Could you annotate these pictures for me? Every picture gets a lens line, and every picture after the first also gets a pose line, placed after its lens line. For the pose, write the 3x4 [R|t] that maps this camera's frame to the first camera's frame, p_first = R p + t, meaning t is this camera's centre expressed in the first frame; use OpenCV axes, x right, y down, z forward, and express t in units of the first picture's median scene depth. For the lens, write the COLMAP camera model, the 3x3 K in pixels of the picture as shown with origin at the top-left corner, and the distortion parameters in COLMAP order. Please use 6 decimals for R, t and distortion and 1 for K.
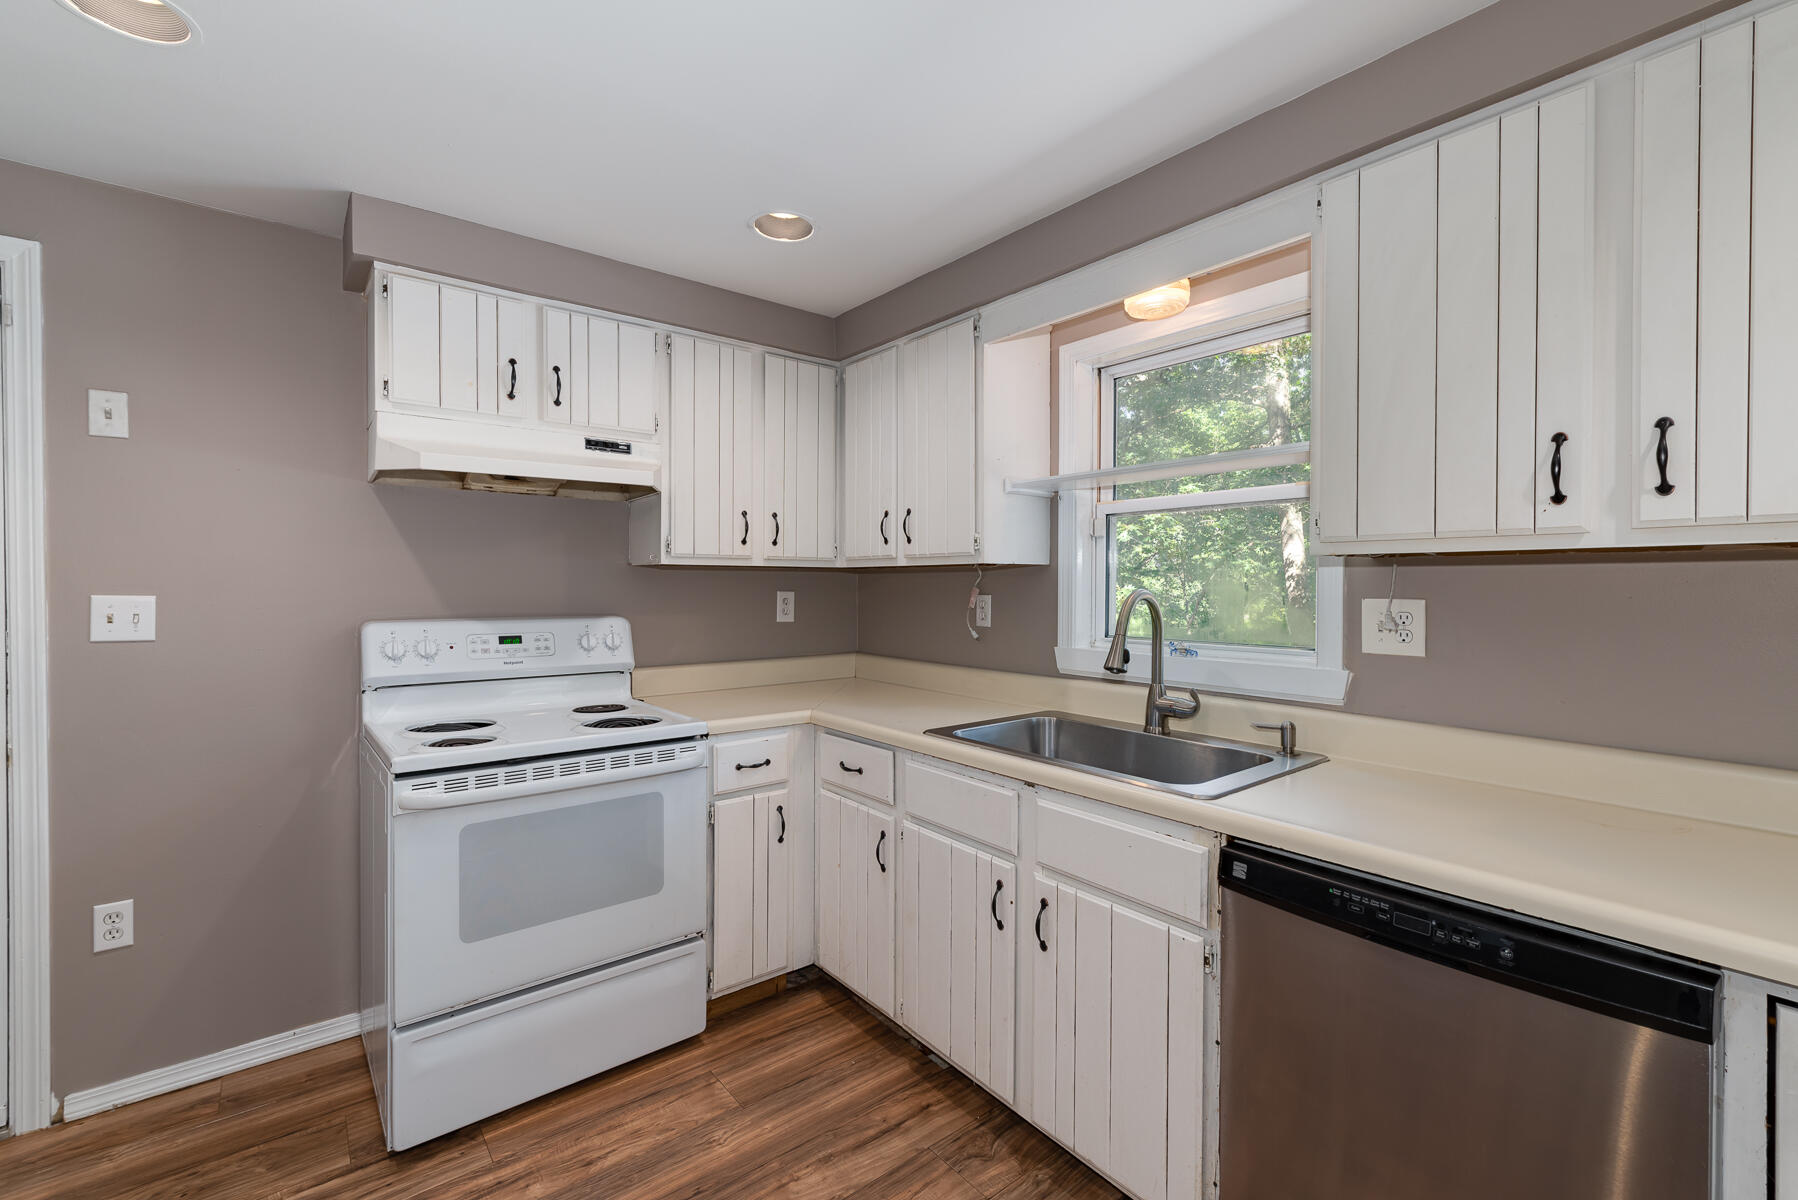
lens RADIAL K [[774.7, 0, 890.2], [0, 774.7, 590.8], [0, 0, 1]] dist [-0.002396, 0.002256]
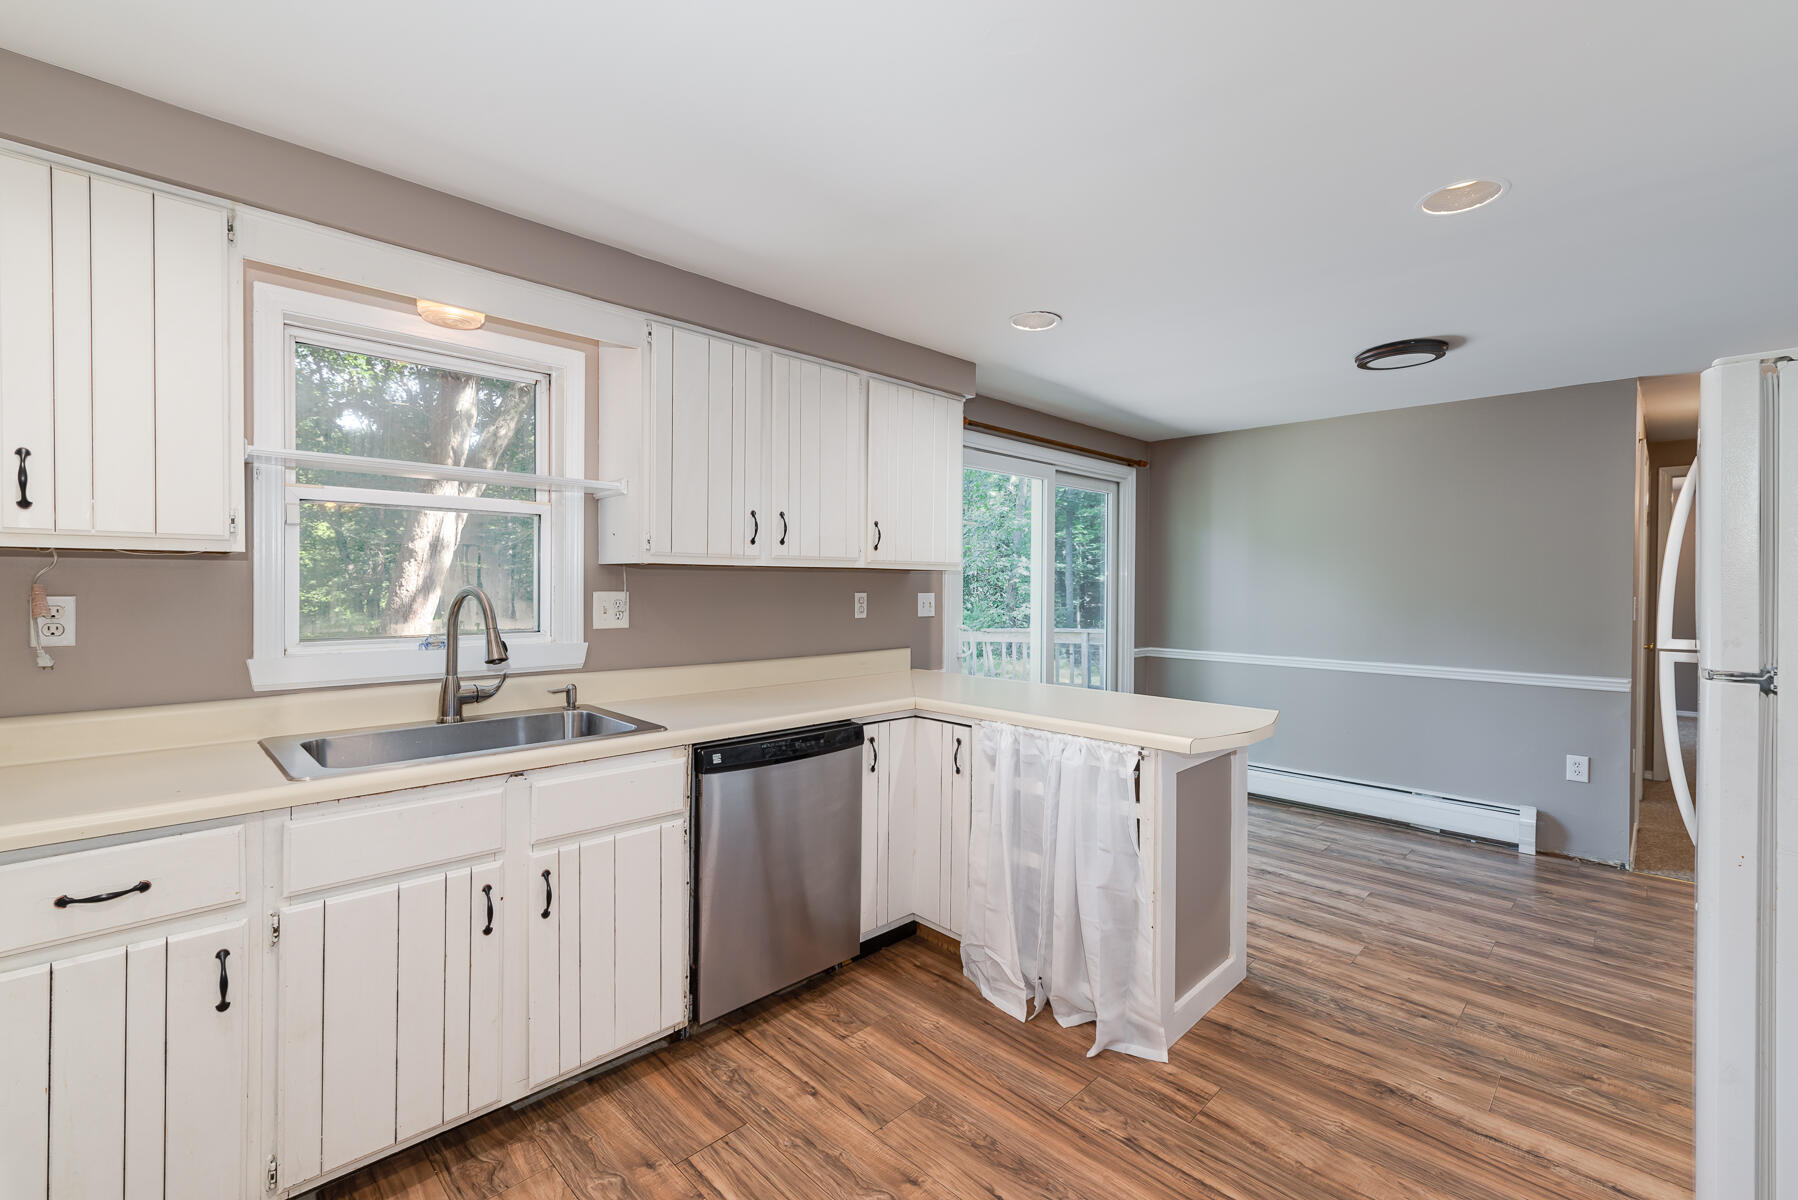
lens RADIAL K [[774.7, 0, 895.9], [0, 774.7, 584.2], [0, 0, 1]] dist [-0.002396, 0.002256]
pose [[-0.119437, -0.003265, 0.992836, -0.697426], [0.002381, 0.999991, 0.003575, -0.006063], [-0.992839, 0.002791, -0.119428, 0.472796]]
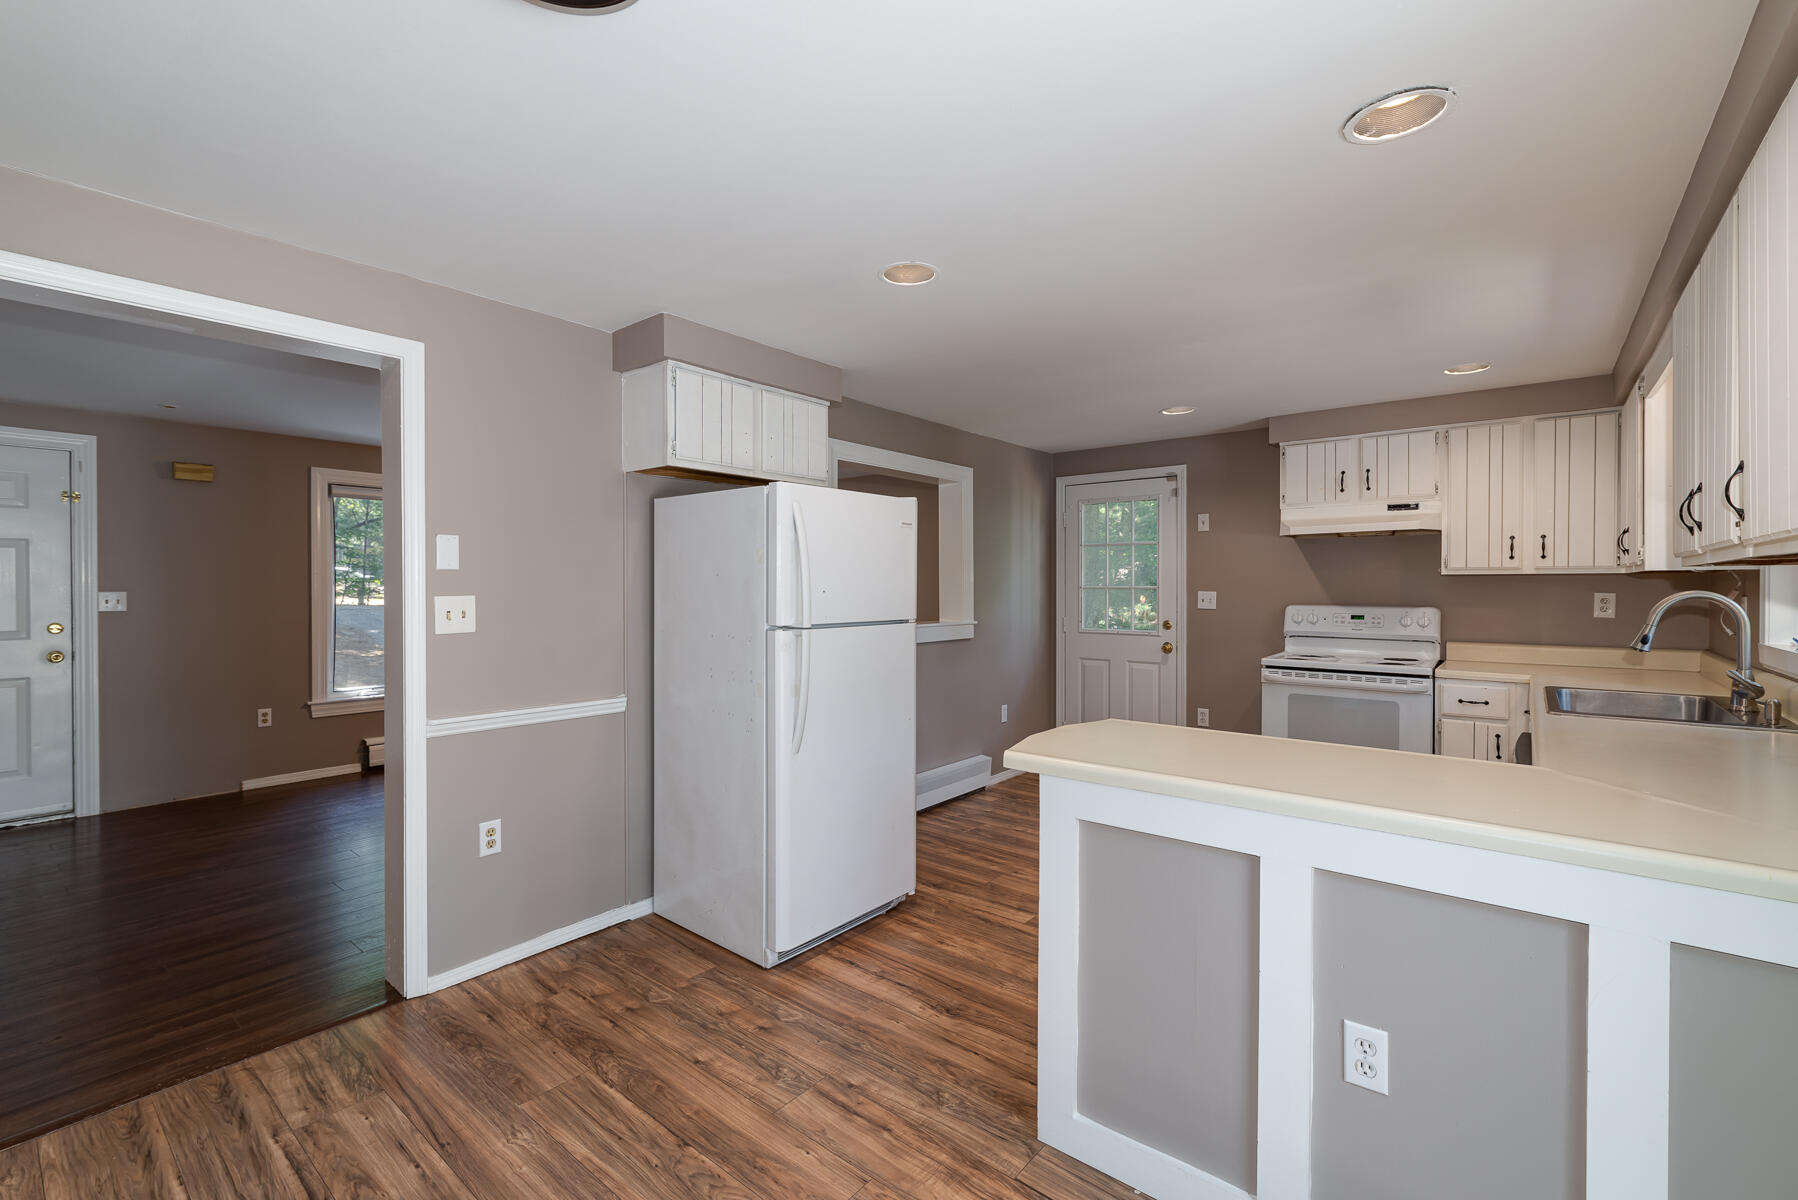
lens RADIAL K [[774.7, 0, 891.1], [0, 774.7, 595.1], [0, 0, 1]] dist [-0.002396, 0.002256]
pose [[0.211803, 0.010292, -0.977258, 1.117510], [-0.007554, 0.999932, 0.008894, 0.002581], [0.977283, 0.005499, 0.211867, -0.494659]]
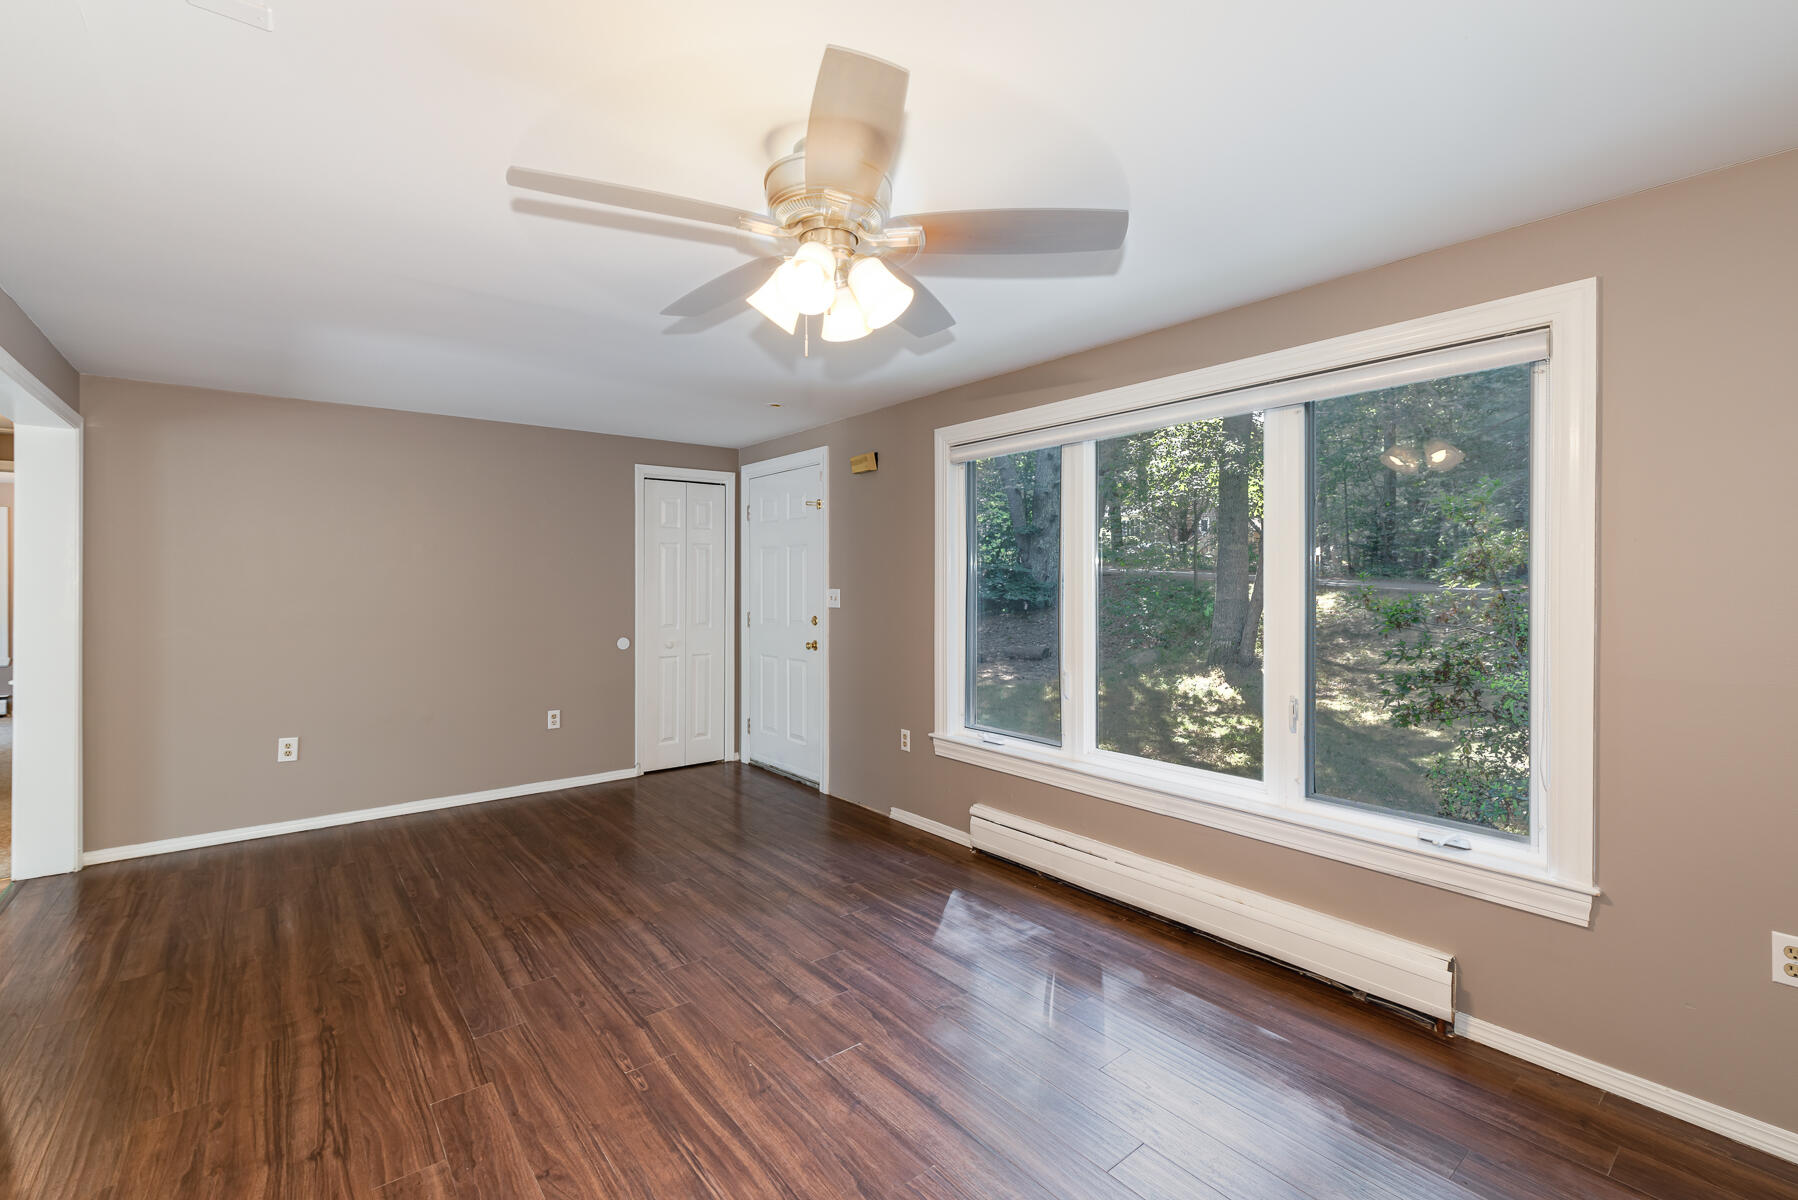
lens RADIAL K [[774.7, 0, 892.5], [0, 774.7, 587.8], [0, 0, 1]] dist [-0.002396, 0.002256]
pose [[-0.999947, 0.000352, -0.010295, -1.348049], [0.000195, 0.999884, 0.015219, -0.007638], [0.010299, 0.015216, -0.999831, 0.075189]]
